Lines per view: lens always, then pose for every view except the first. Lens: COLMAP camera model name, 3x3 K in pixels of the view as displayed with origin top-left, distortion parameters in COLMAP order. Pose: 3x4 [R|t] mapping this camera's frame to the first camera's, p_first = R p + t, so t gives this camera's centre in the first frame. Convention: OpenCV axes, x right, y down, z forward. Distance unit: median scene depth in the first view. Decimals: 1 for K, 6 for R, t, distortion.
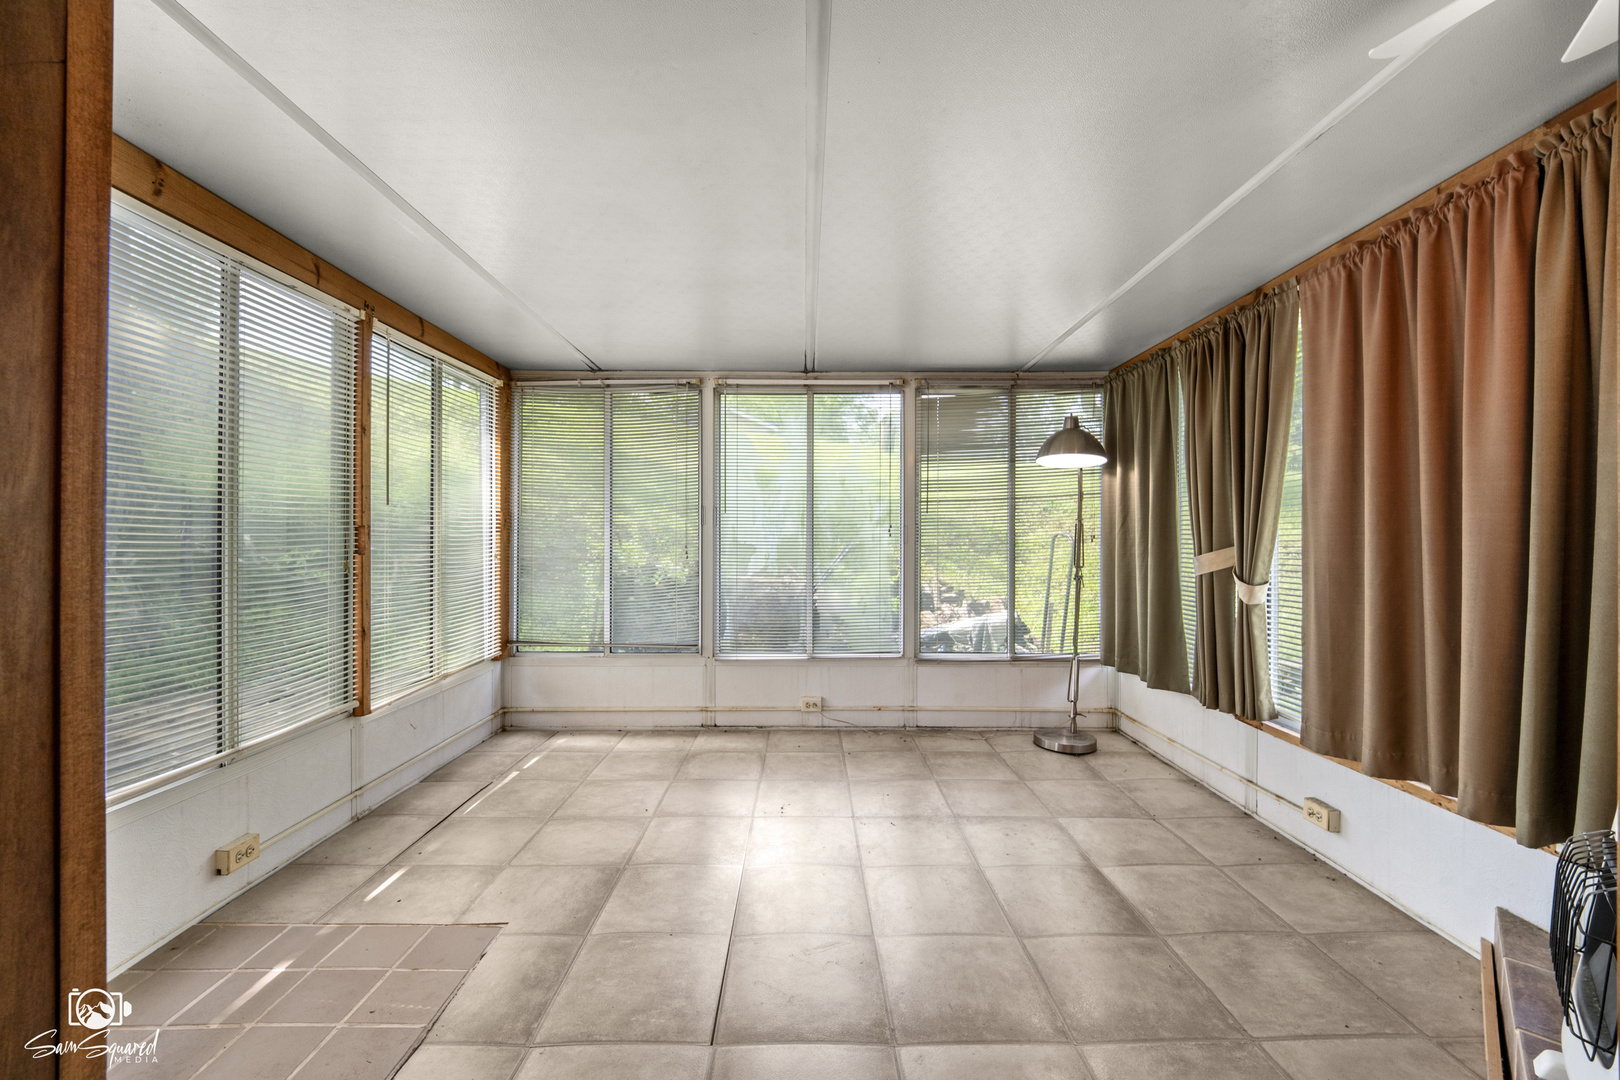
lens RADIAL K [[668.7, 0, 821.2], [0, 668.7, 535.1], [0, 0, 1]] dist [-0.005713, -0.004827]
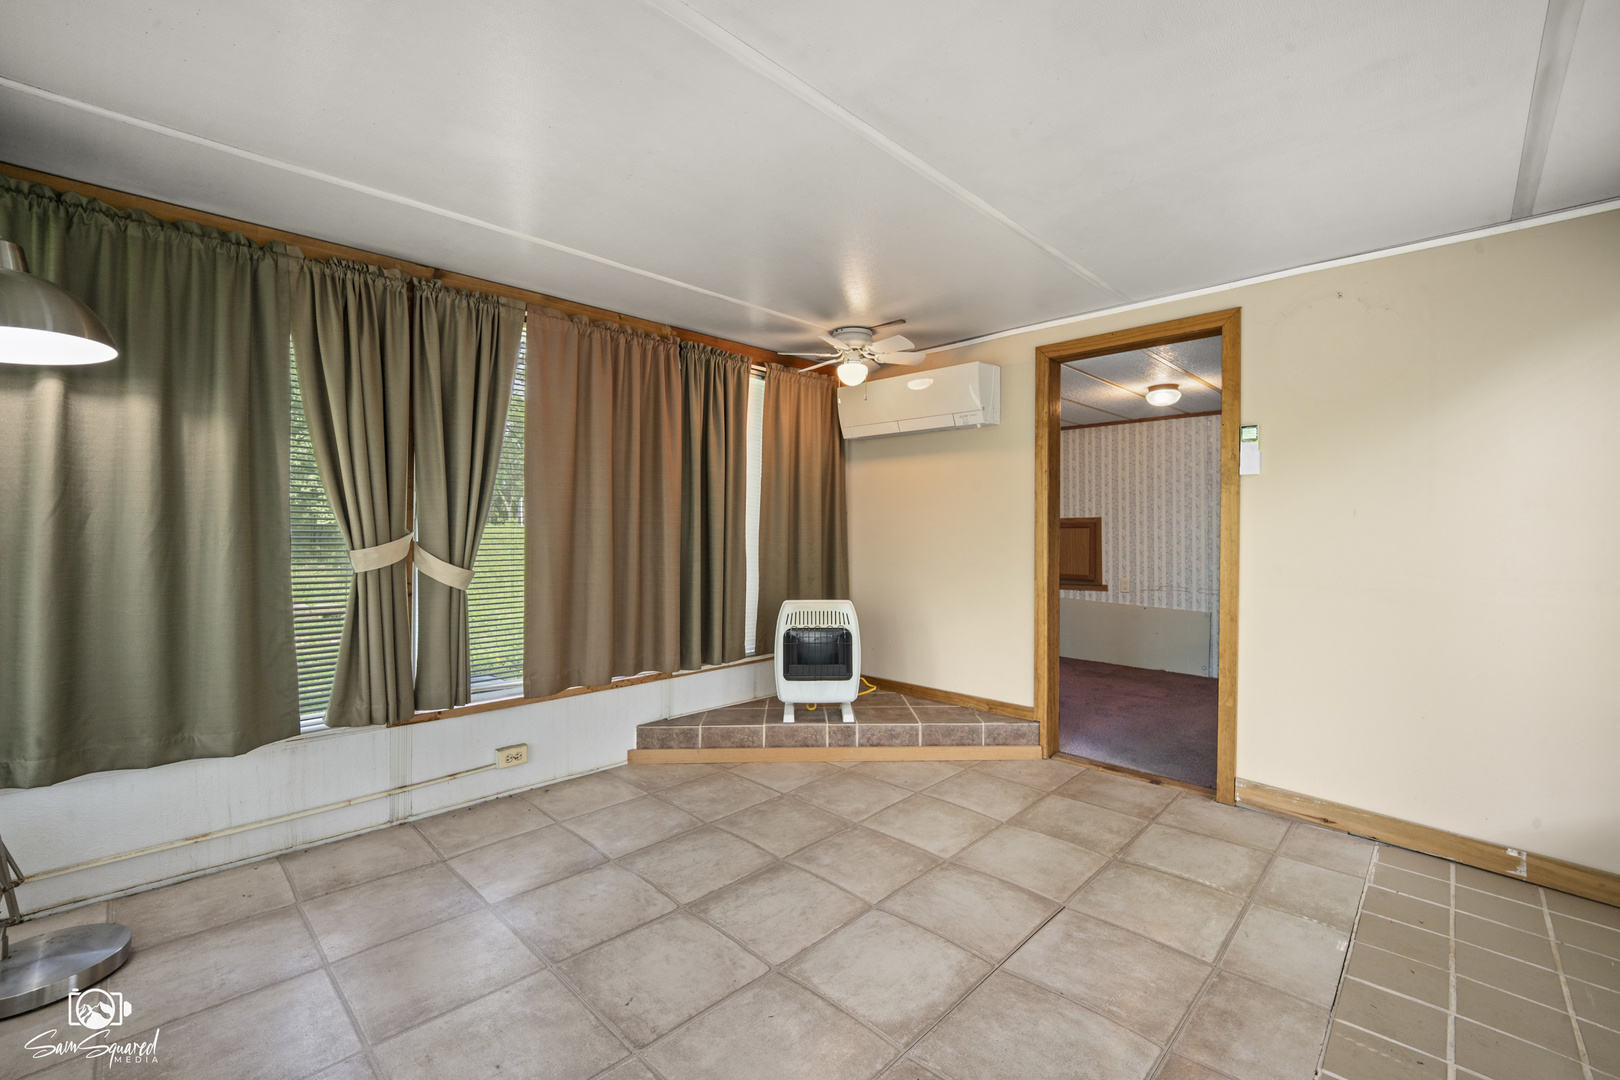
lens RADIAL K [[668.7, 0, 824.5], [0, 668.7, 528.9], [0, 0, 1]] dist [-0.005713, -0.004827]
pose [[-0.697960, -0.003842, 0.716126, -0.396604], [-0.003373, 0.999992, 0.002078, 0.008624], [-0.716128, -0.000965, -0.697968, 1.158685]]
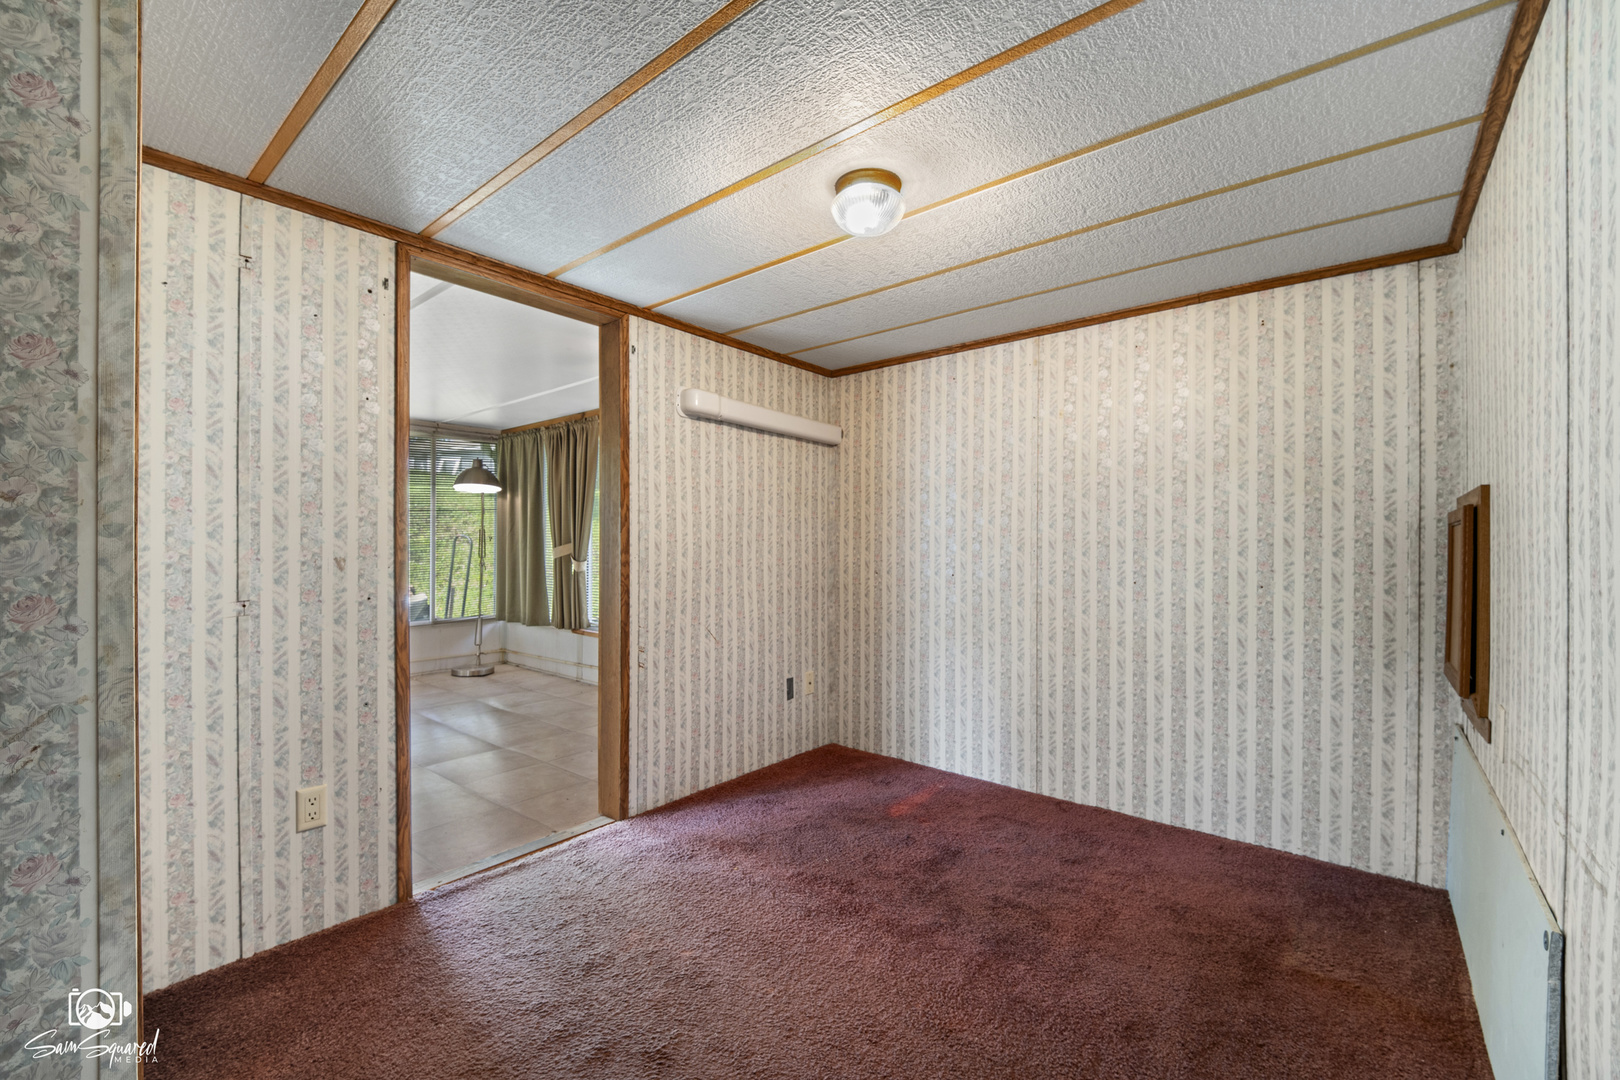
lens RADIAL K [[668.7, 0, 812.0], [0, 668.7, 537.6], [0, 0, 1]] dist [-0.005713, -0.004827]
pose [[0.639733, 0.001876, 0.768595, -0.392457], [-0.003247, 0.999995, 0.000262, -0.000647], [-0.768590, -0.002663, 0.639736, -0.718243]]
